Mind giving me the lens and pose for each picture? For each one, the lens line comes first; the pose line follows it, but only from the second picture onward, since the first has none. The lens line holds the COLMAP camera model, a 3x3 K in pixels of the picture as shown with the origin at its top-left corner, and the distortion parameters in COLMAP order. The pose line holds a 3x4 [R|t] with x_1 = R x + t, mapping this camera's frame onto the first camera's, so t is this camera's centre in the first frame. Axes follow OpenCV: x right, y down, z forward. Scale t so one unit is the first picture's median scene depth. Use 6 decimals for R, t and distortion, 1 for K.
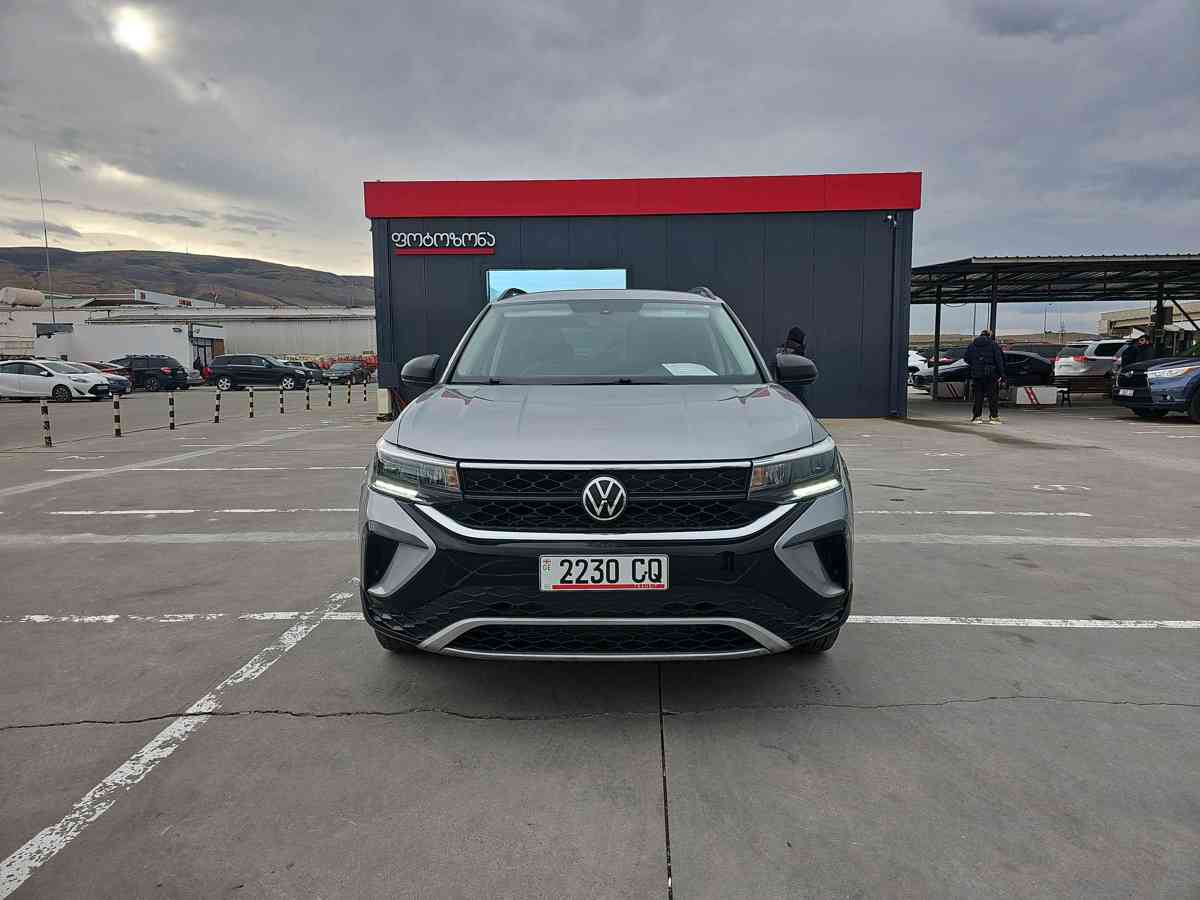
lens RADIAL K [[776.7, 0, 592.0], [0, 776.7, 434.0], [0, 0, 1]] dist [0.059200, -0.056005]
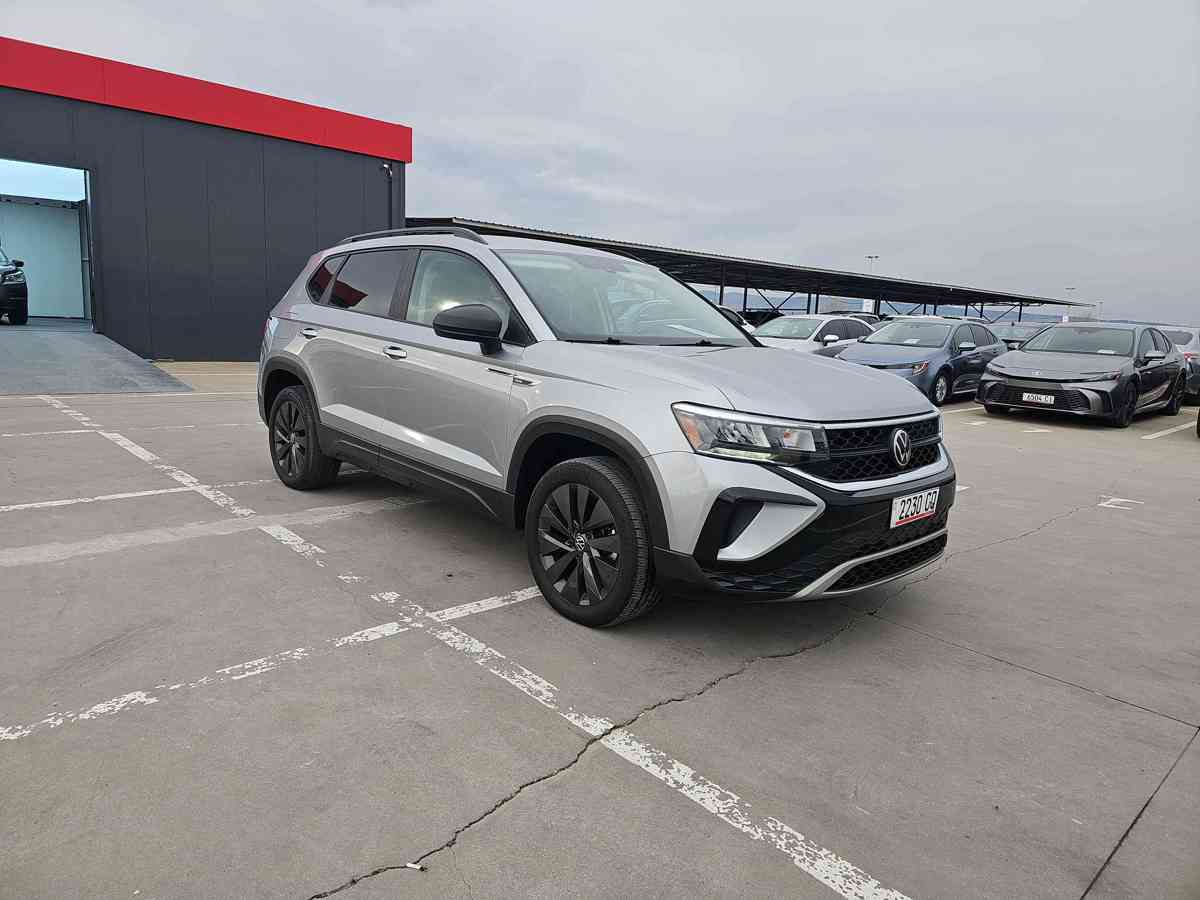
lens RADIAL K [[776.7, 0, 592.0], [0, 776.7, 434.0], [0, 0, 1]] dist [0.059200, -0.056005]
pose [[0.716244, -0.060451, 0.695227, -0.848367], [0.007807, 0.996873, 0.078637, -0.027982], [-0.697806, -0.050896, 0.714476, 0.327556]]
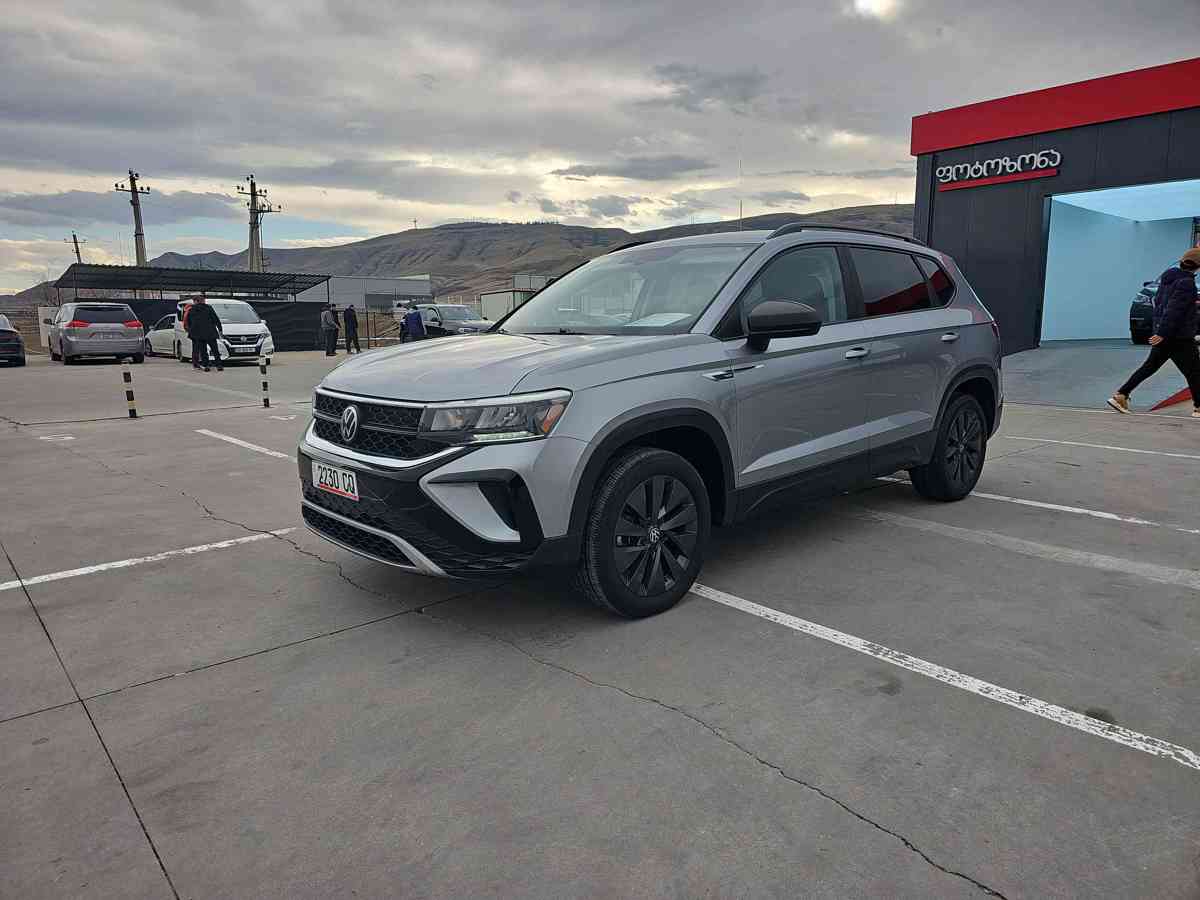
lens RADIAL K [[776.7, 0, 592.0], [0, 776.7, 434.0], [0, 0, 1]] dist [0.059200, -0.056005]
pose [[0.680153, 0.103770, -0.725688, 0.860530], [-0.055634, 0.994382, 0.090049, -0.025985], [0.730956, -0.020874, 0.682105, 0.298500]]
